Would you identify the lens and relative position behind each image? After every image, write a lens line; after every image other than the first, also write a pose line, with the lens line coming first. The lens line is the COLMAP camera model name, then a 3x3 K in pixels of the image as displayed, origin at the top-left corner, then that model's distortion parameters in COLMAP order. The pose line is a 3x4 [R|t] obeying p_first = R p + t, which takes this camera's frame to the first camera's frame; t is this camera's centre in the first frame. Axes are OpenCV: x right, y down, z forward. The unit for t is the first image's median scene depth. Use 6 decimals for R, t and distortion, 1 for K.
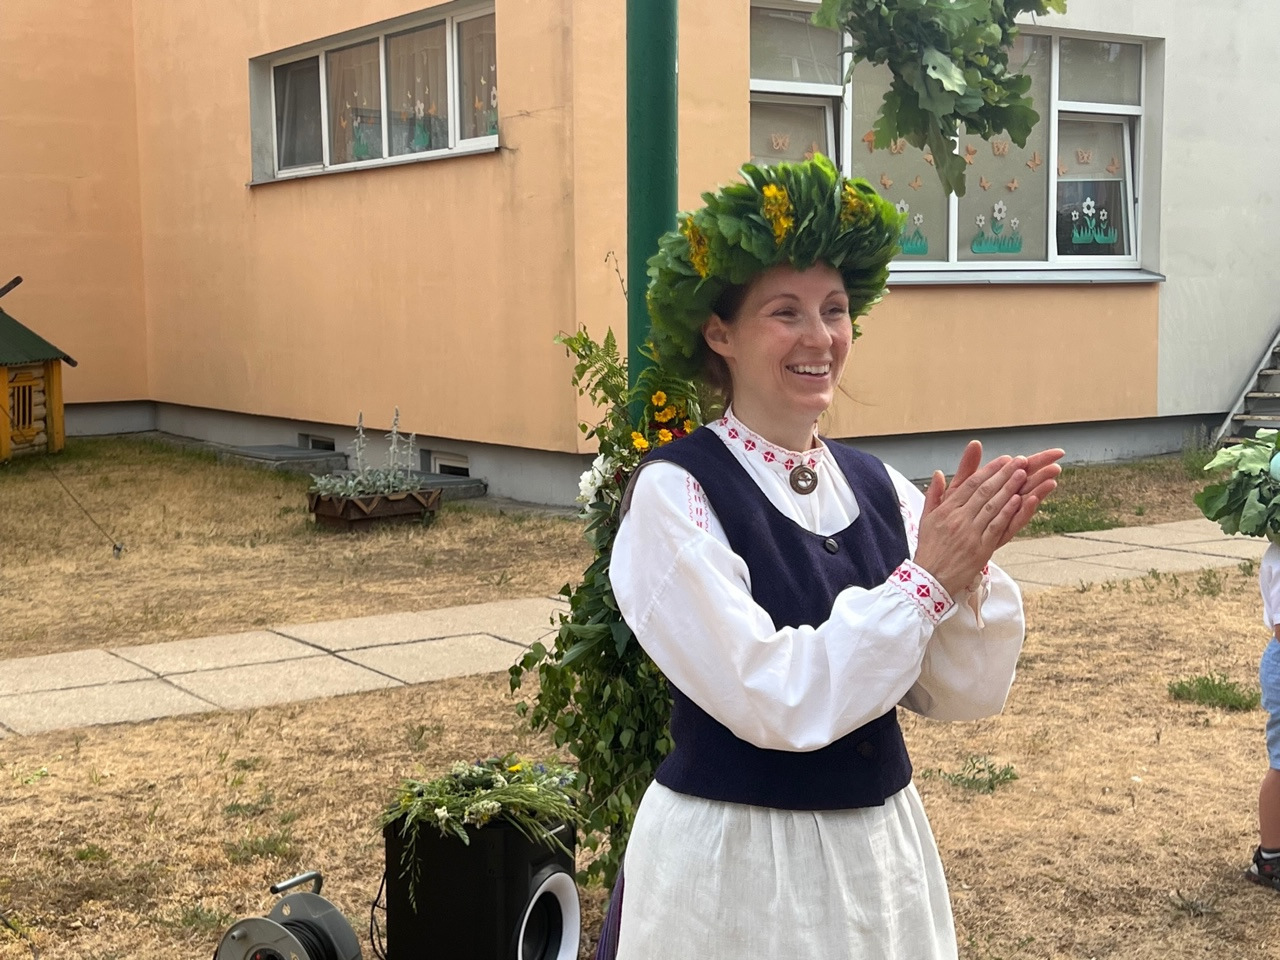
lens RADIAL K [[1788.5, 0, 635.6], [0, 1788.5, 518.6], [0, 0, 1]] dist [0.256602, -0.917634]
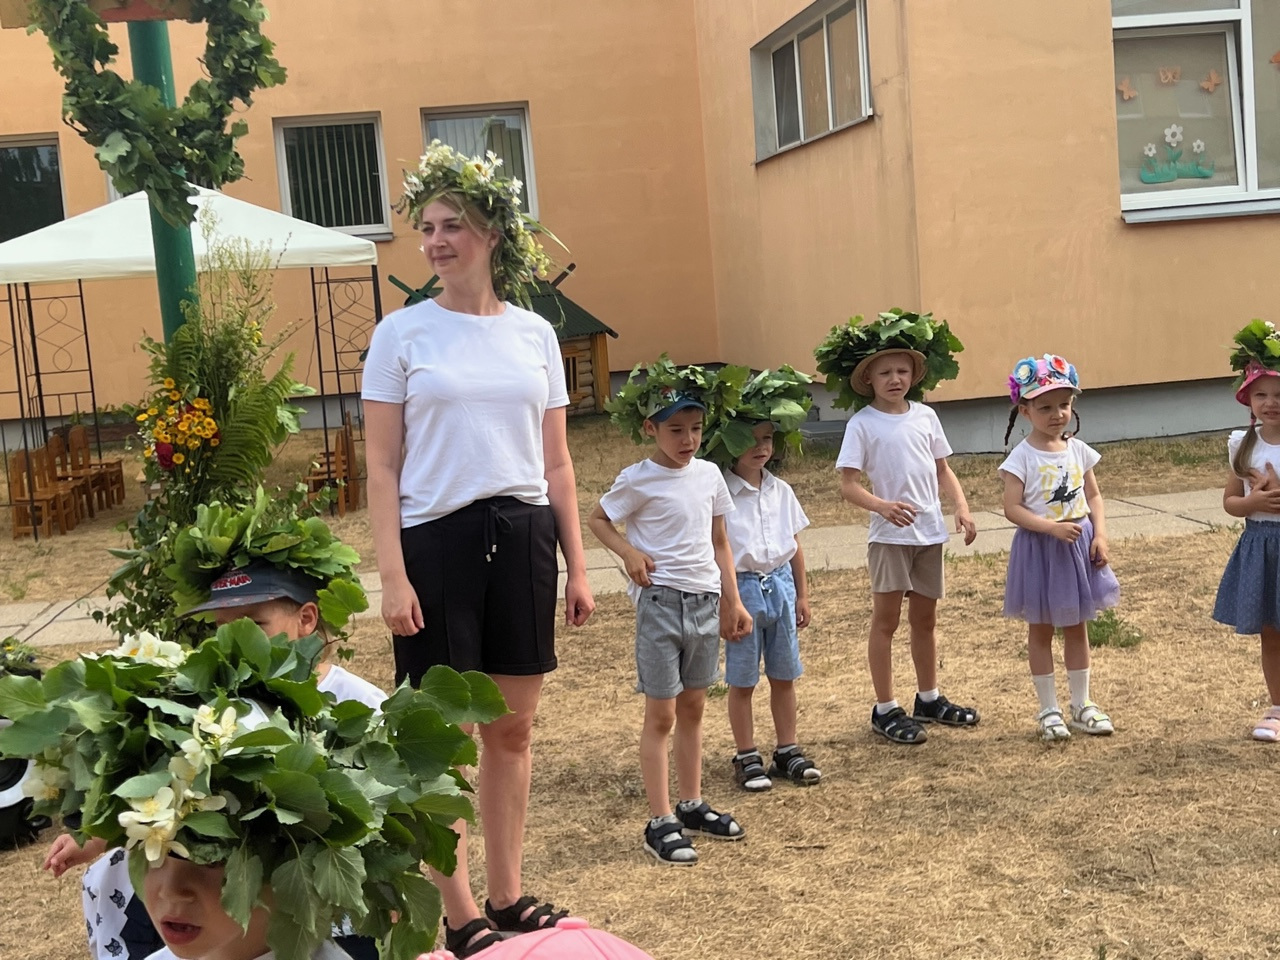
lens RADIAL K [[1788.5, 0, 635.6], [0, 1788.5, 518.6], [0, 0, 1]] dist [0.256602, -0.917634]
pose [[0.885986, -0.003007, -0.463701, 0.239643], [0.018012, 0.999447, 0.027935, -0.000109], [0.463361, -0.033102, 0.885551, -0.013236]]
